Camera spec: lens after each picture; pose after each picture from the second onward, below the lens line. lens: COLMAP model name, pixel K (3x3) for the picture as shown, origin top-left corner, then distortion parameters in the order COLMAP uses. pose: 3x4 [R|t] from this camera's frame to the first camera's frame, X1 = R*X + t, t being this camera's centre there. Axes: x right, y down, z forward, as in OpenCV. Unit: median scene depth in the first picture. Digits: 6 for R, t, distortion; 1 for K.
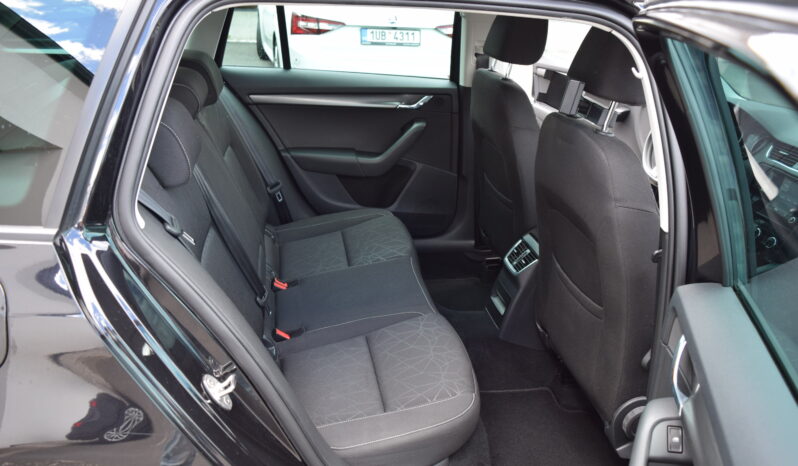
lens RADIAL K [[657.1, 0, 399.0], [0, 657.1, 233.0], [0, 0, 1]] dist [-0.084909, 0.007226]
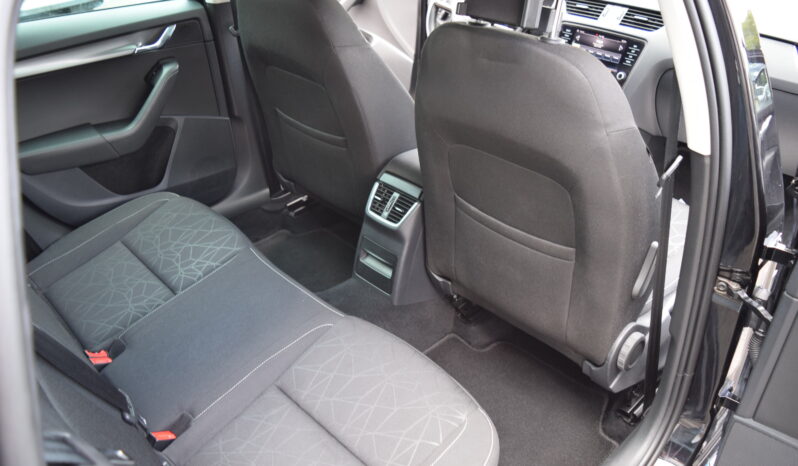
lens RADIAL K [[657.1, 0, 399.0], [0, 657.1, 233.0], [0, 0, 1]] dist [-0.084909, 0.007226]
pose [[0.829958, -0.346783, 0.436933, -0.144837], [0.265362, 0.934421, 0.237571, -0.100848], [-0.490665, -0.081229, 0.867554, 0.238613]]
